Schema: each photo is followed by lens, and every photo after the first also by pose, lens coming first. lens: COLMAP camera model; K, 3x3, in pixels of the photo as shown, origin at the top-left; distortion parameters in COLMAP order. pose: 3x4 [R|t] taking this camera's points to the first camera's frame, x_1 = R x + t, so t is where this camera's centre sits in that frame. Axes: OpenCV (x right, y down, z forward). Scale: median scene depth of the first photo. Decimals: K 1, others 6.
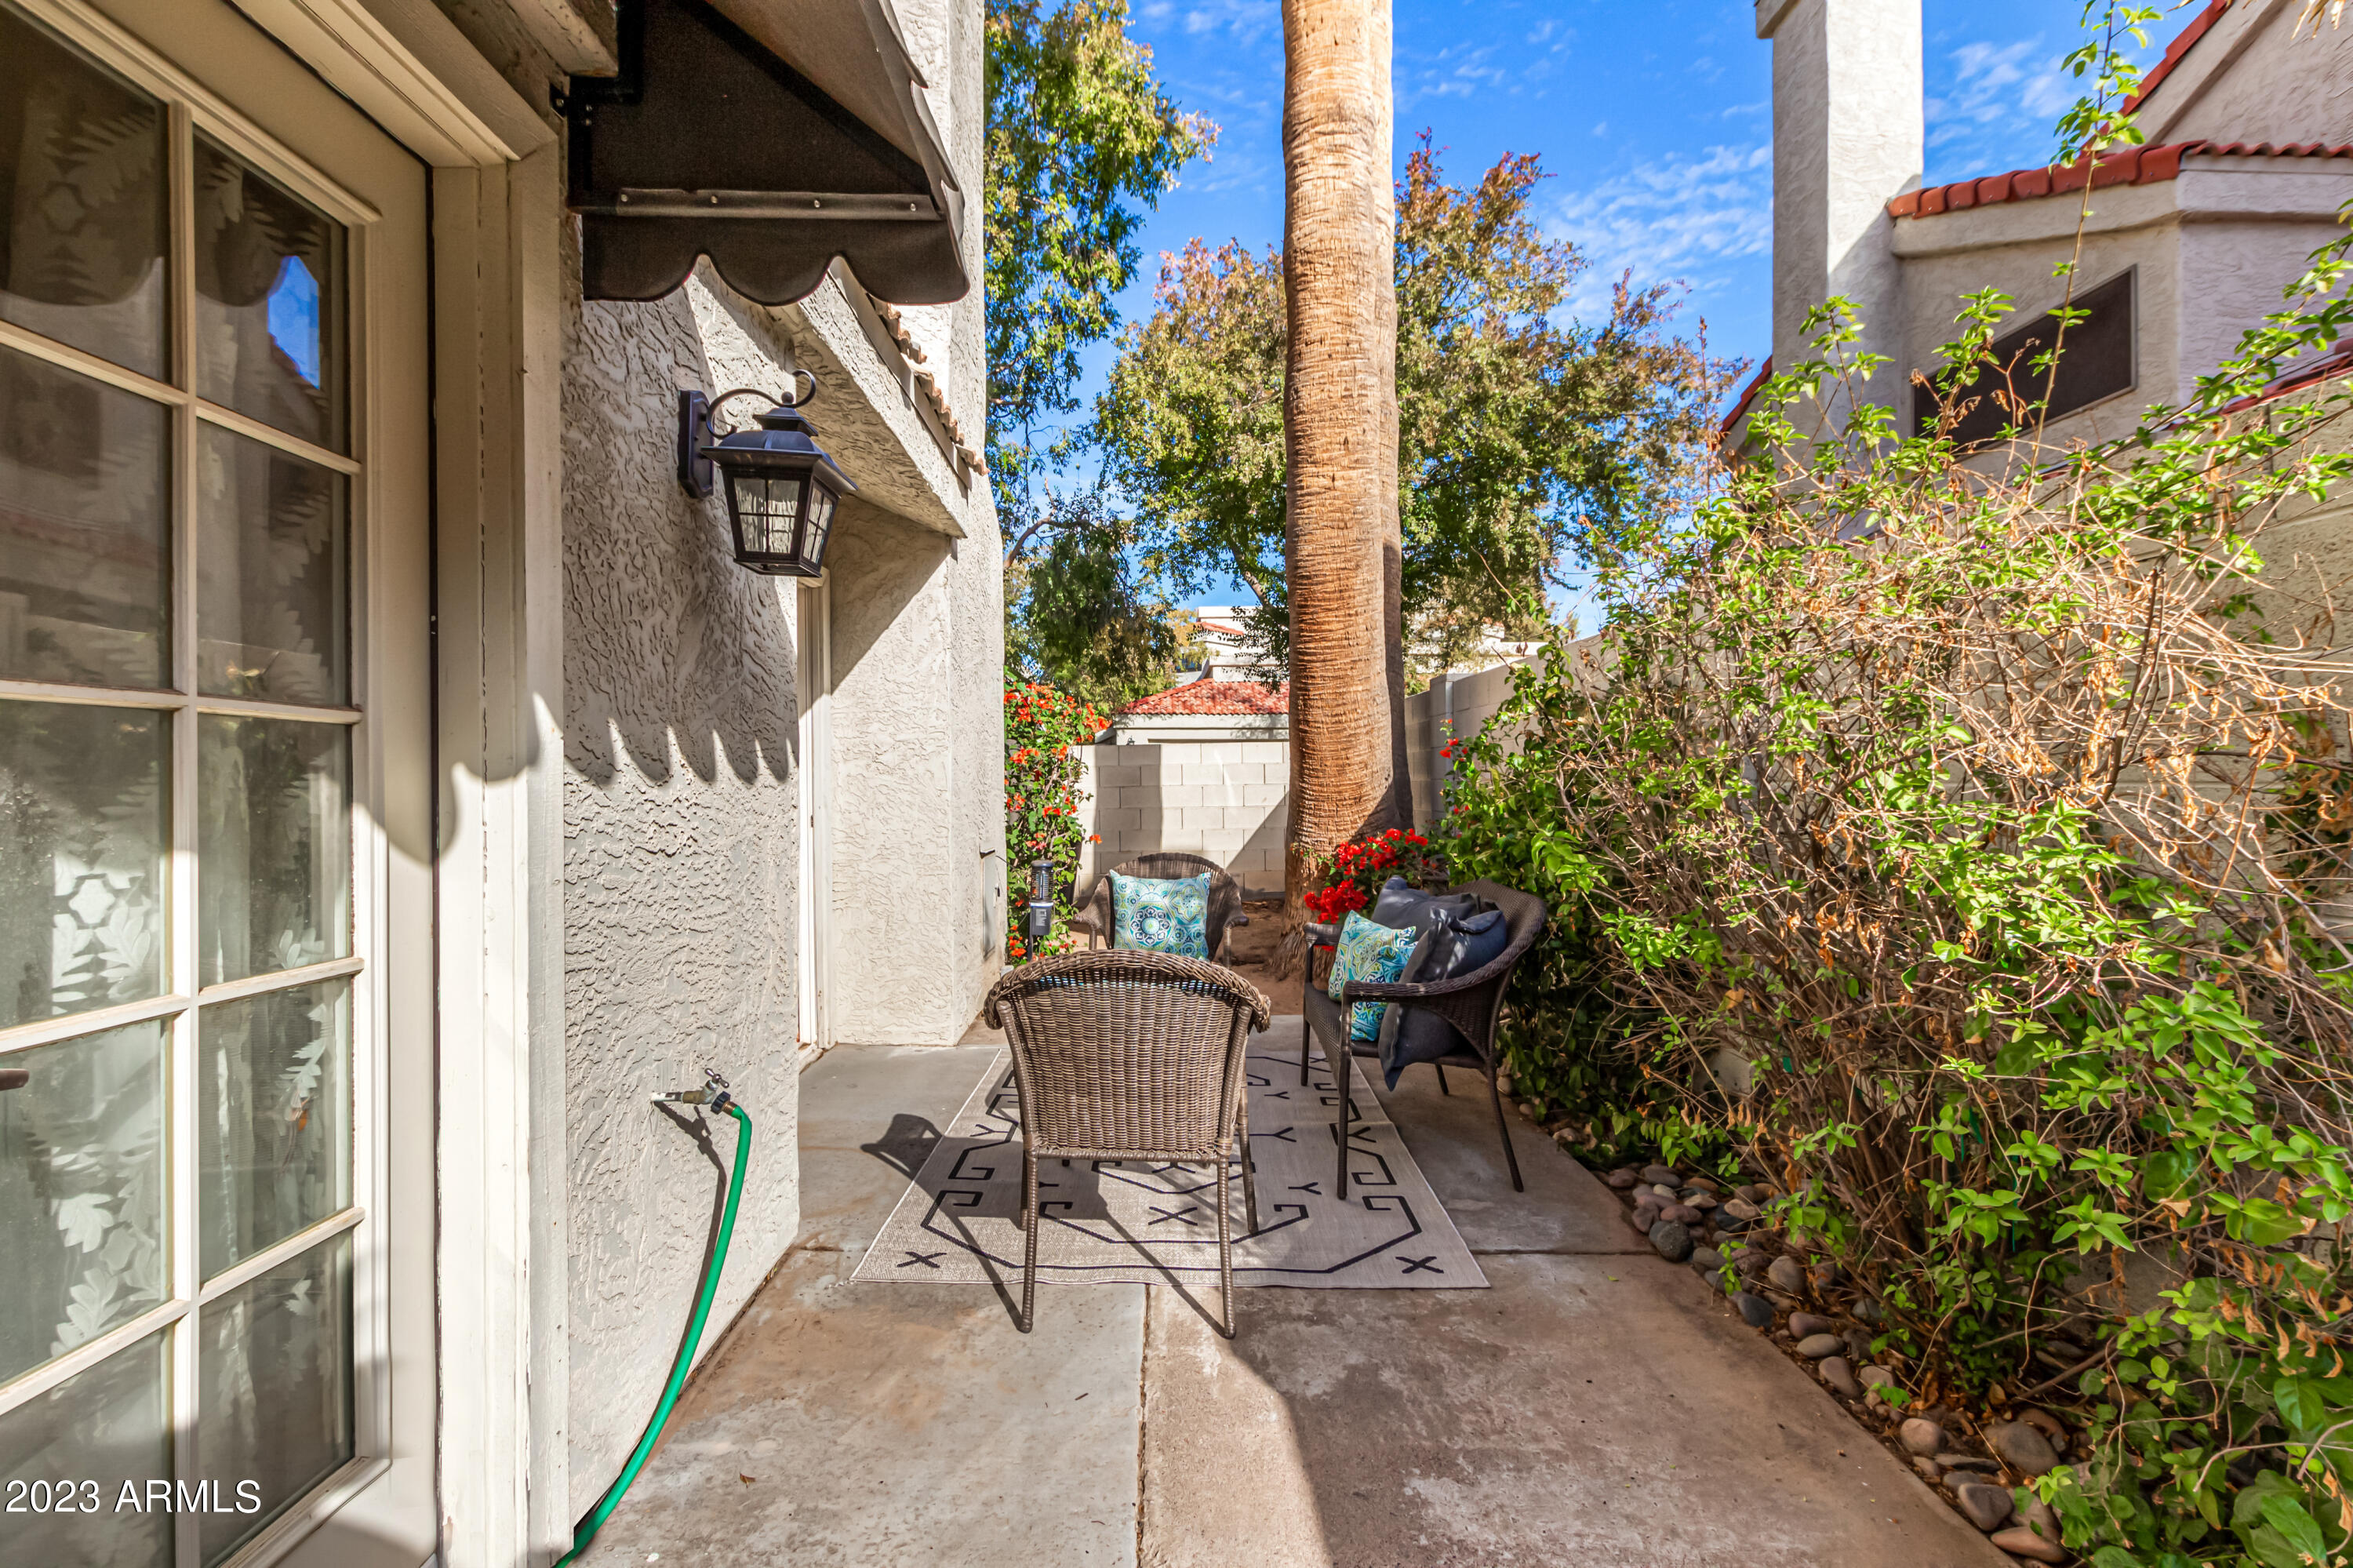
lens RADIAL K [[1077.2, 0, 1155.8], [0, 1077.2, 779.6], [0, 0, 1]] dist [0.004133, -0.000164]
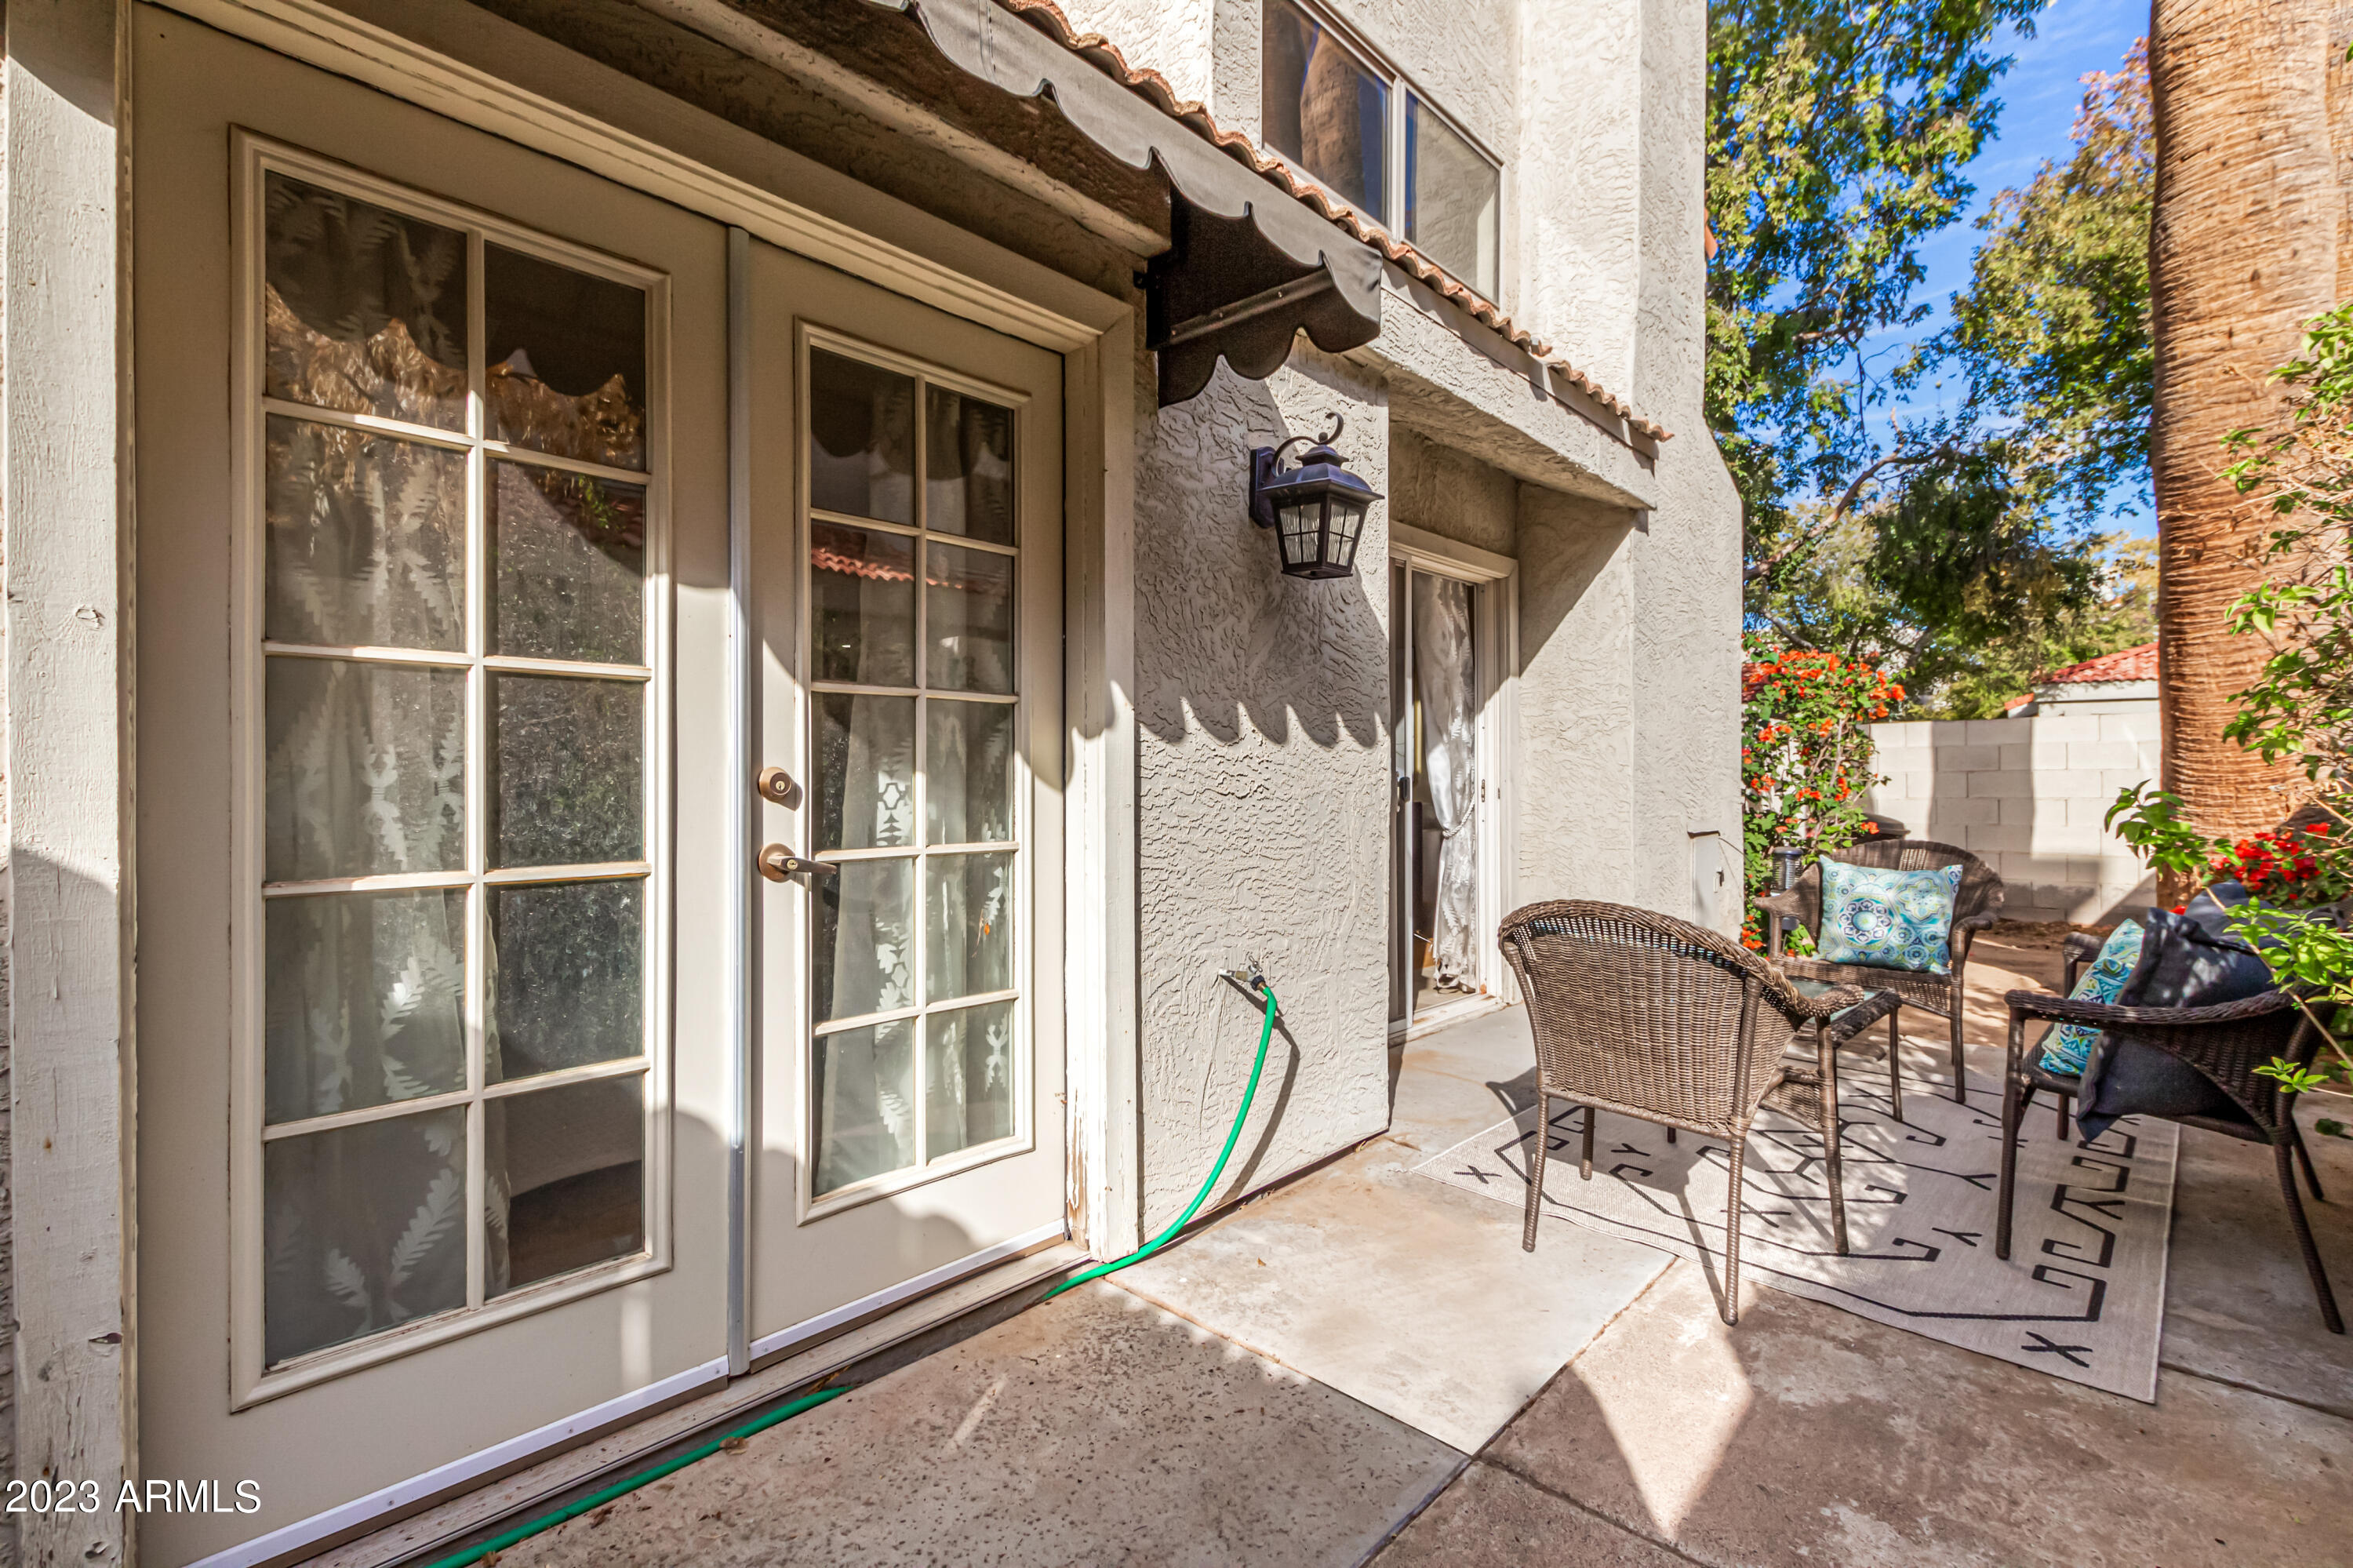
lens RADIAL K [[1077.2, 0, 1166.6], [0, 1077.2, 780.9], [0, 0, 1]] dist [0.004133, -0.000164]
pose [[0.714846, 0.008927, -0.699225, 0.313908], [-0.004113, 0.999955, 0.008561, 0.028148], [0.699270, -0.003244, 0.714851, -0.020766]]
